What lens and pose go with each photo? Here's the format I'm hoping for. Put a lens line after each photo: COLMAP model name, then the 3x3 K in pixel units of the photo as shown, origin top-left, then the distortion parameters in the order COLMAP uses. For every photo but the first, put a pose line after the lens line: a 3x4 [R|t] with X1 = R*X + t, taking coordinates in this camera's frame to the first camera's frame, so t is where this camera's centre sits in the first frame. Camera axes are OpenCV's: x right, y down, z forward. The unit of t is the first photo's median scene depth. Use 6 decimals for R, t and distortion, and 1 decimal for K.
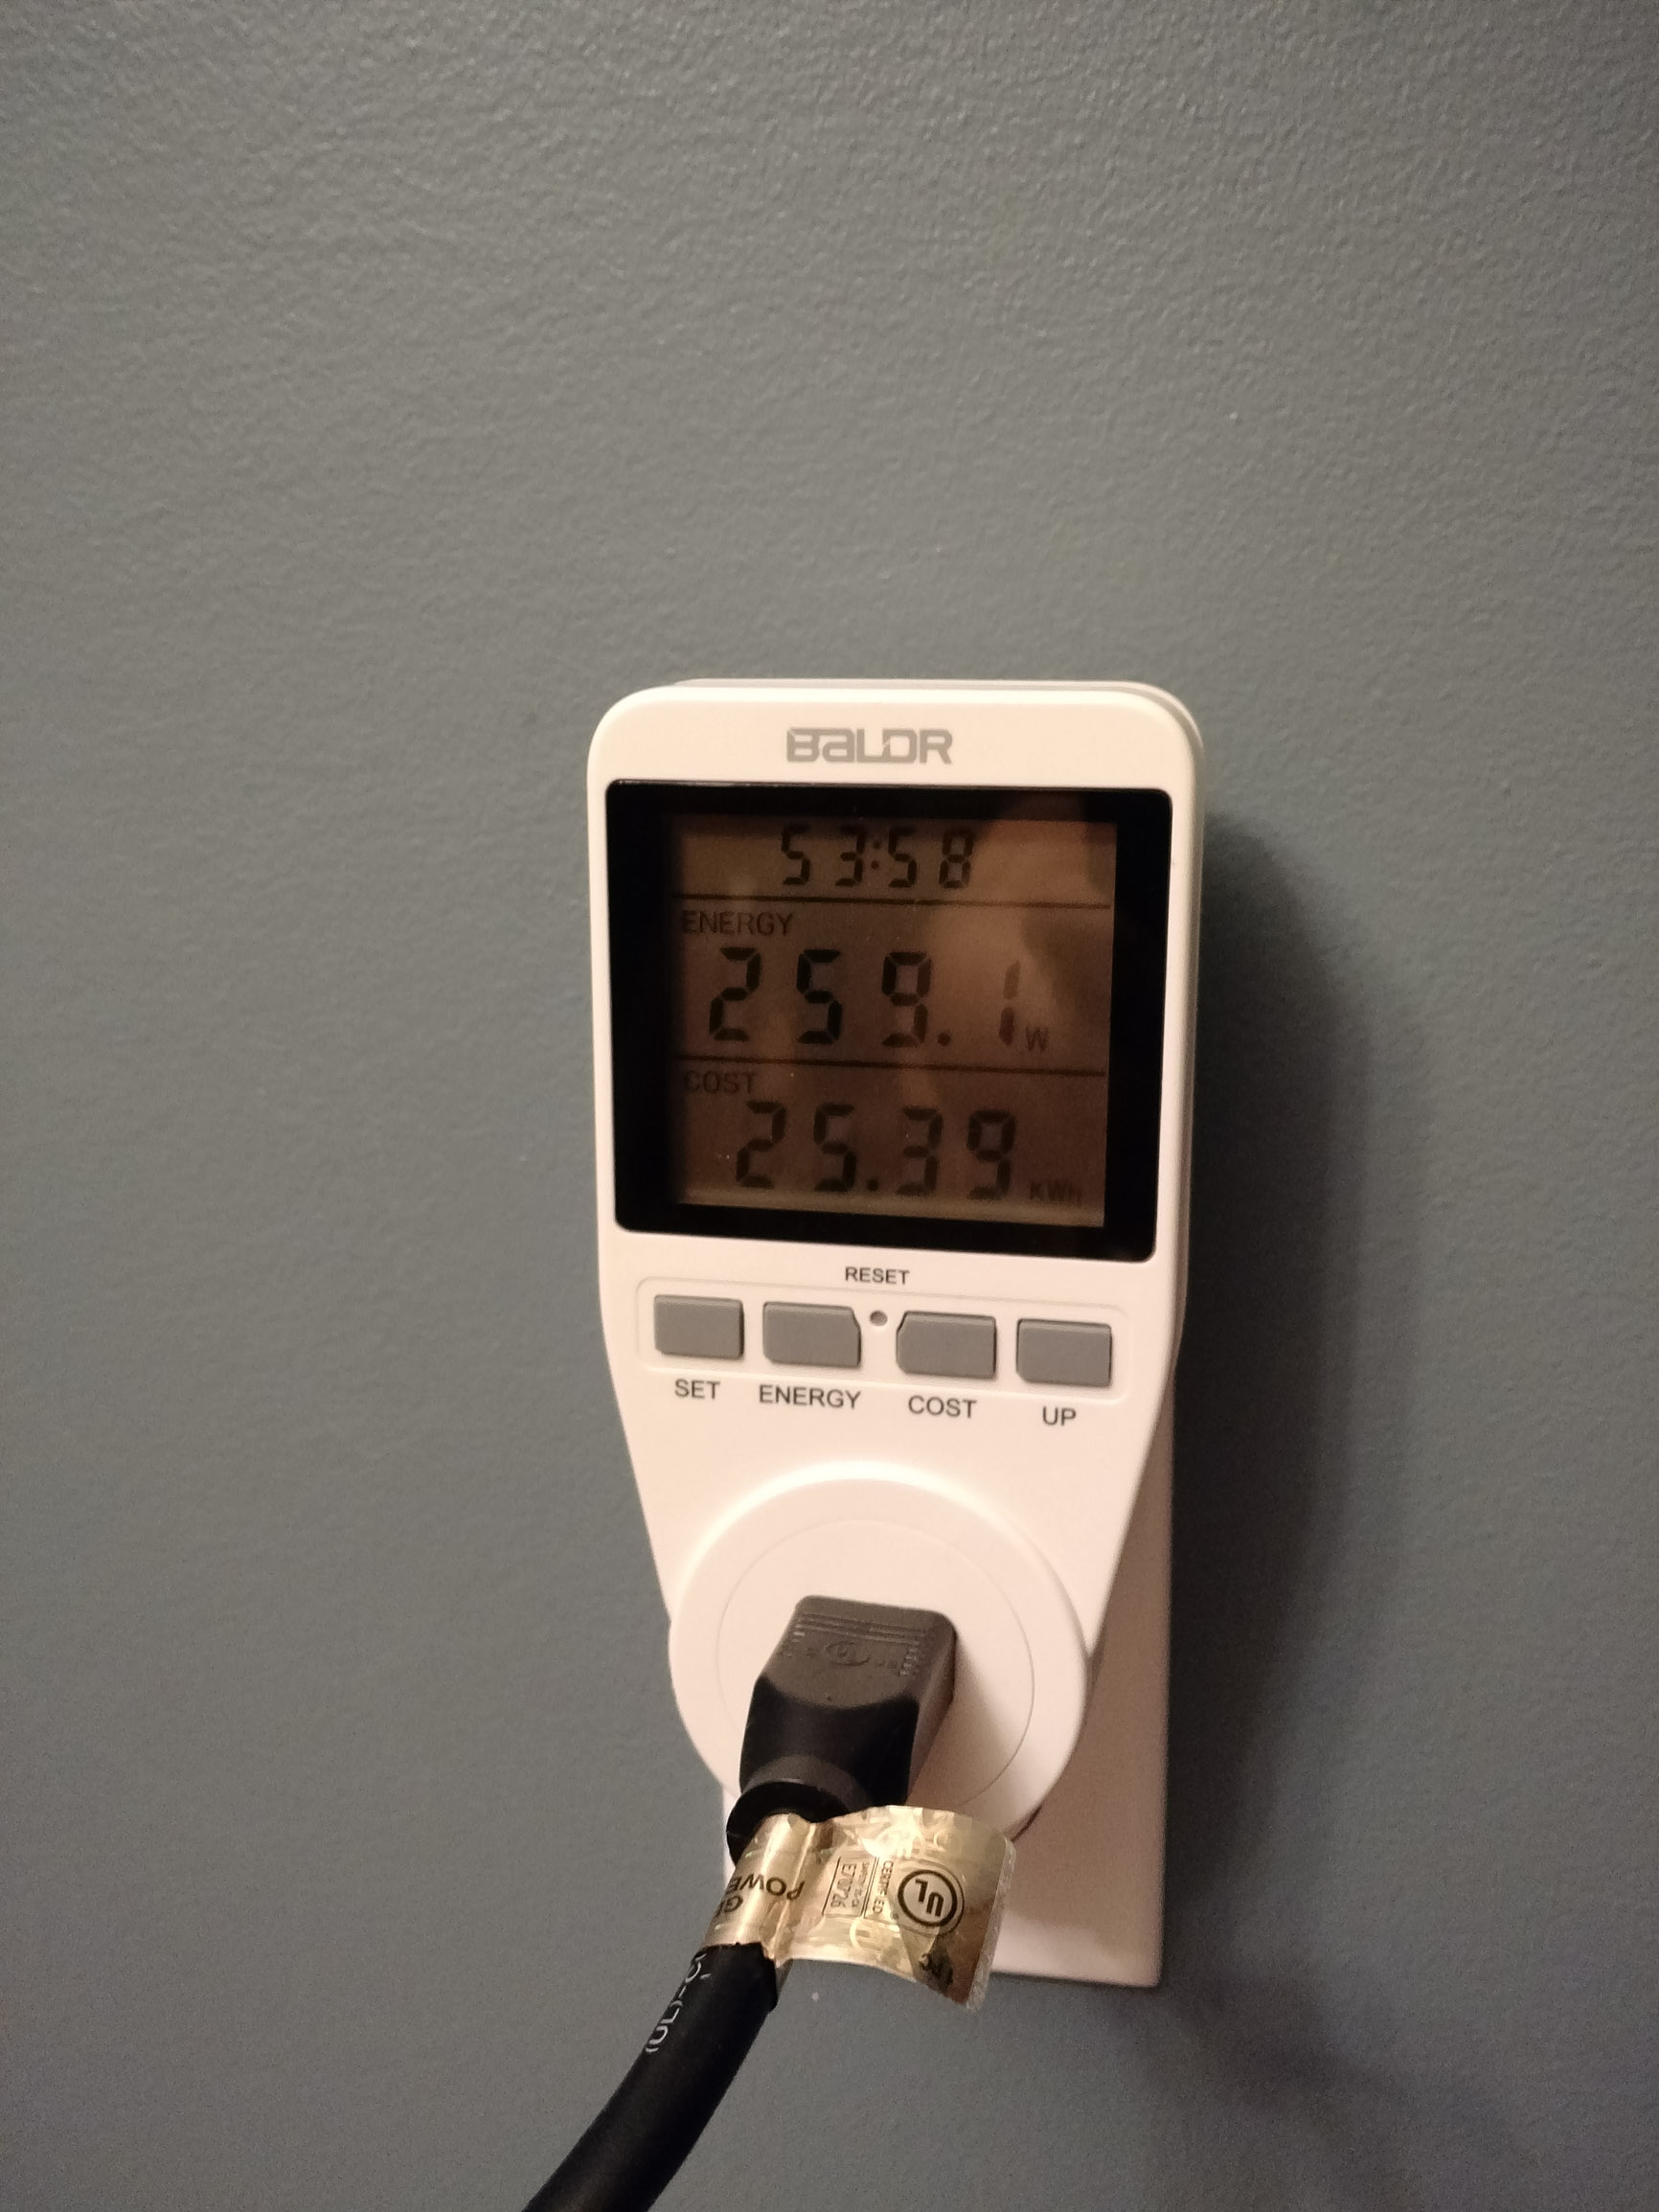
lens RADIAL K [[2636.5, 0, 823.9], [0, 2636.5, 1182.2], [0, 0, 1]] dist [0.350734, -0.658150]
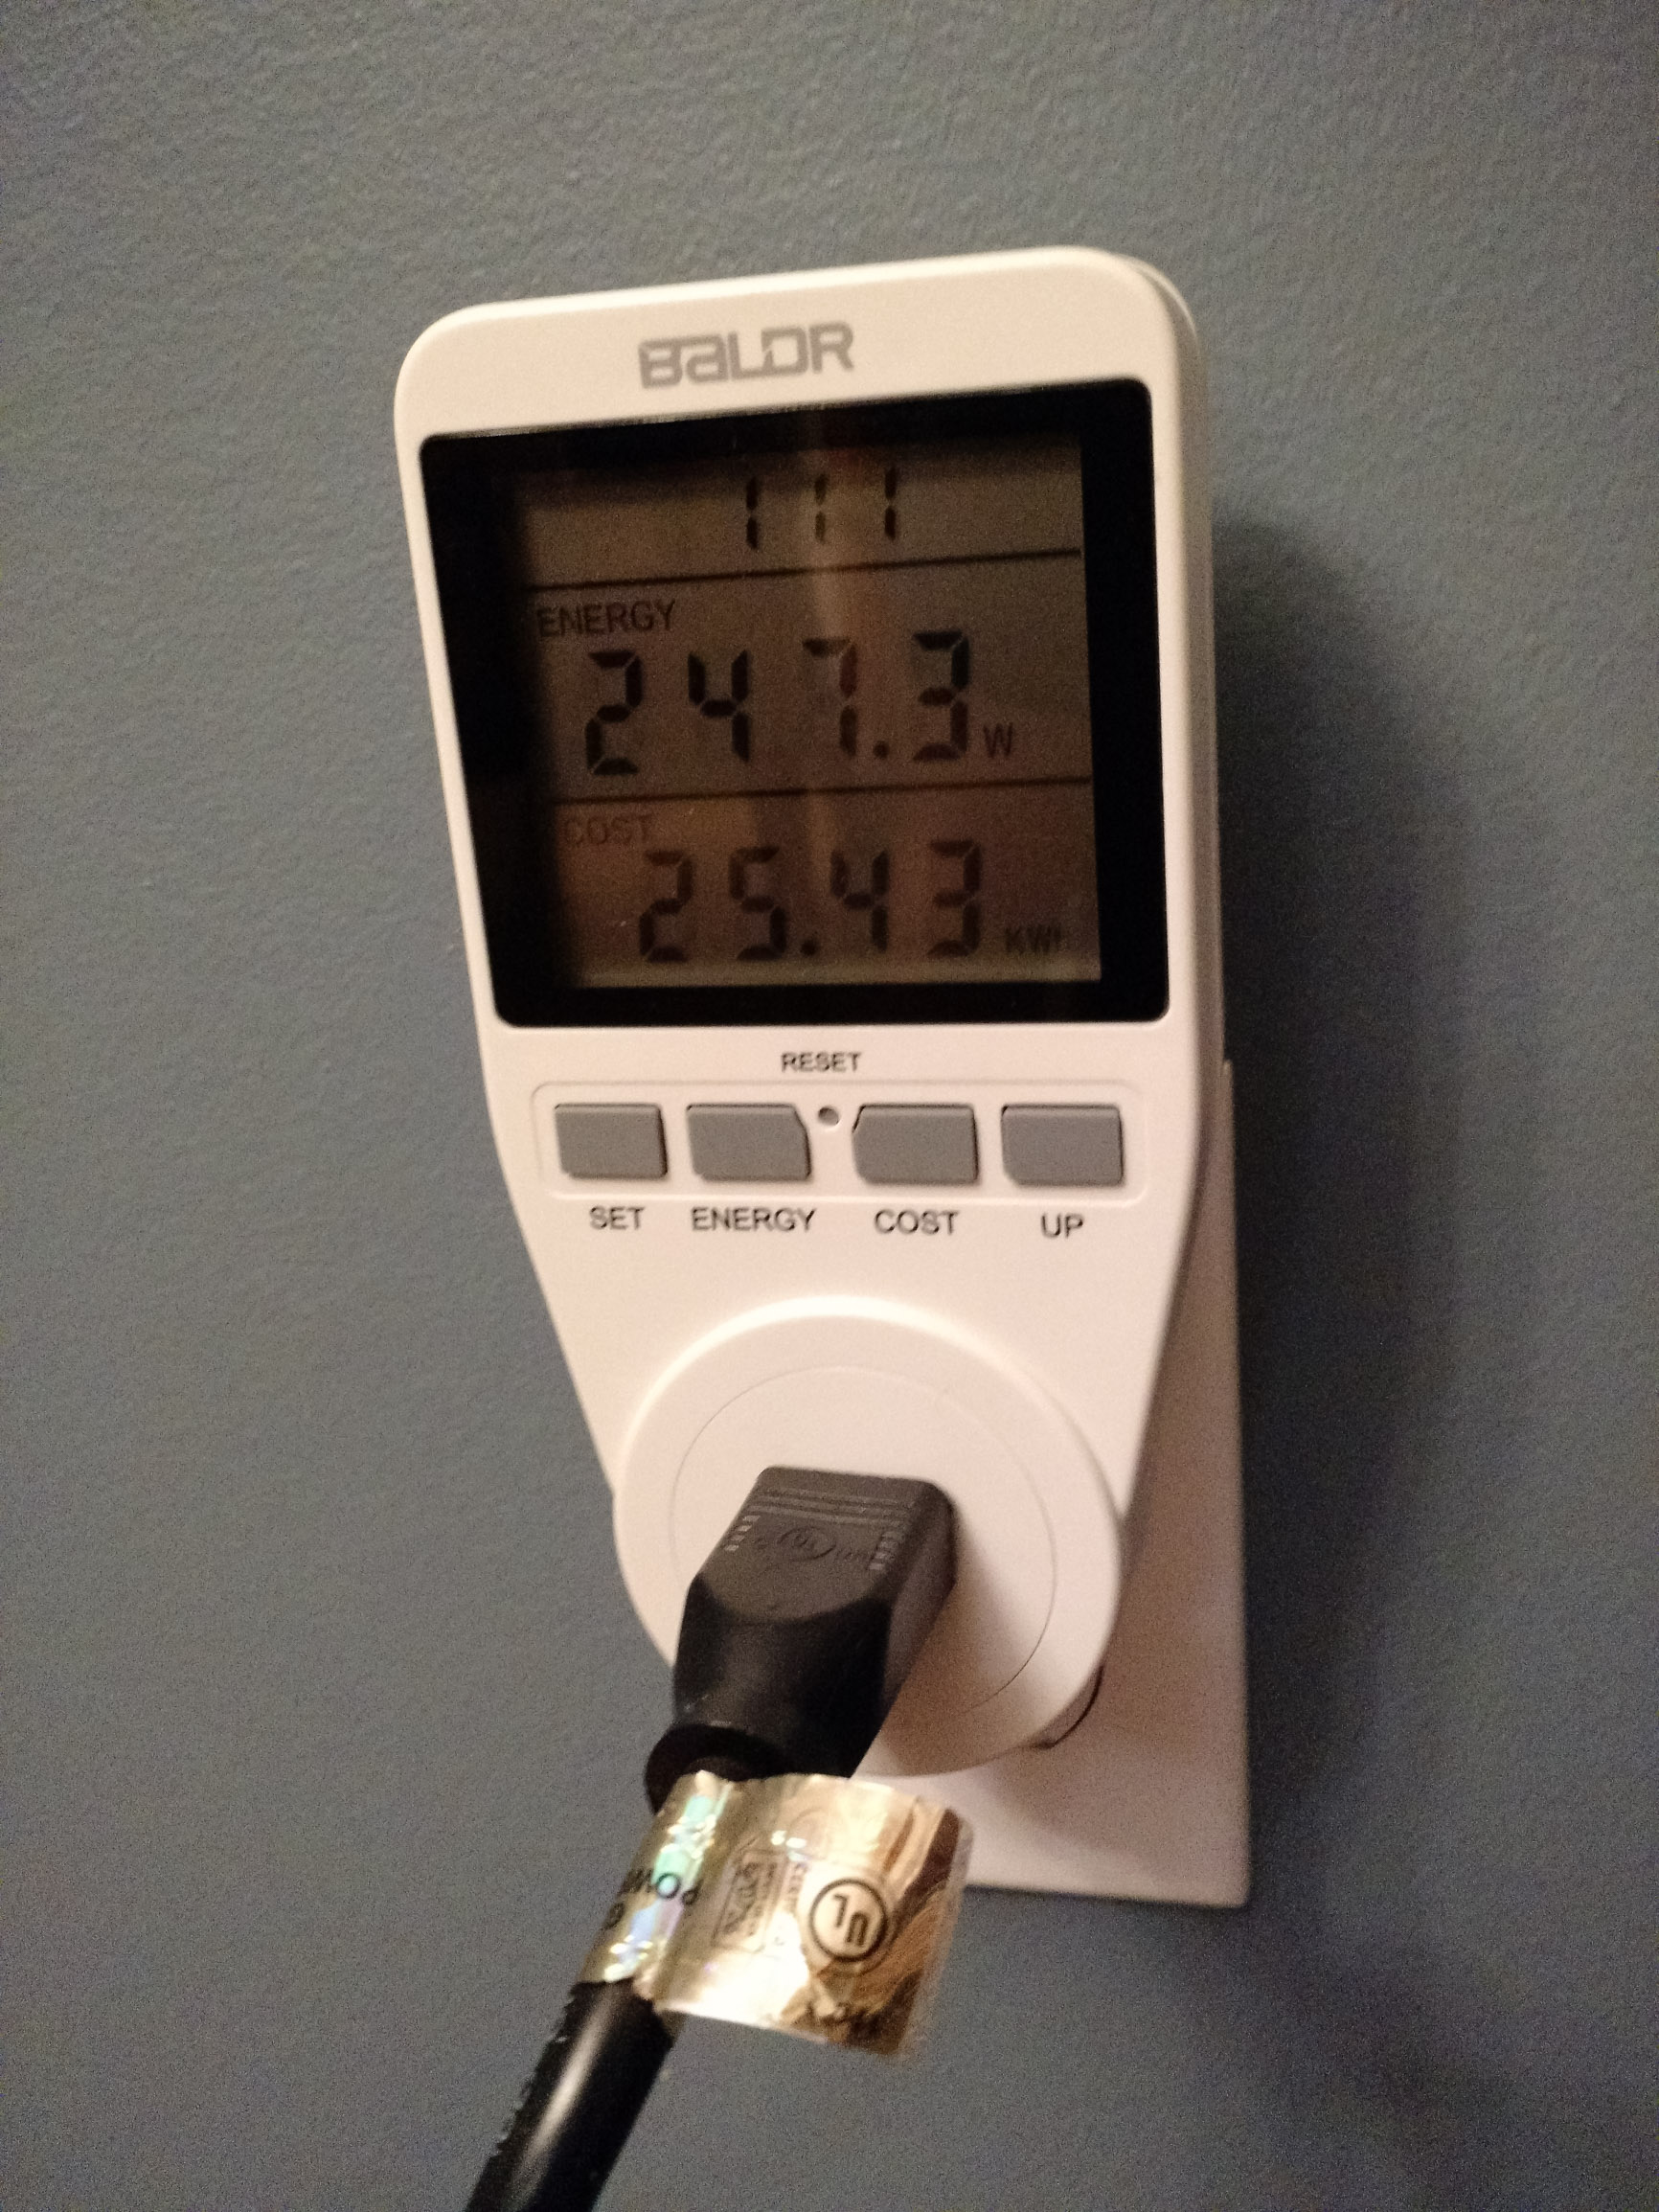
lens RADIAL K [[2636.5, 0, 823.9], [0, 2636.5, 1182.2], [0, 0, 1]] dist [0.350734, -0.658150]
pose [[0.996614, -0.068545, -0.045416, 0.053072], [0.072582, 0.992904, 0.094195, -0.003711], [0.038637, -0.097173, 0.994517, 0.207280]]
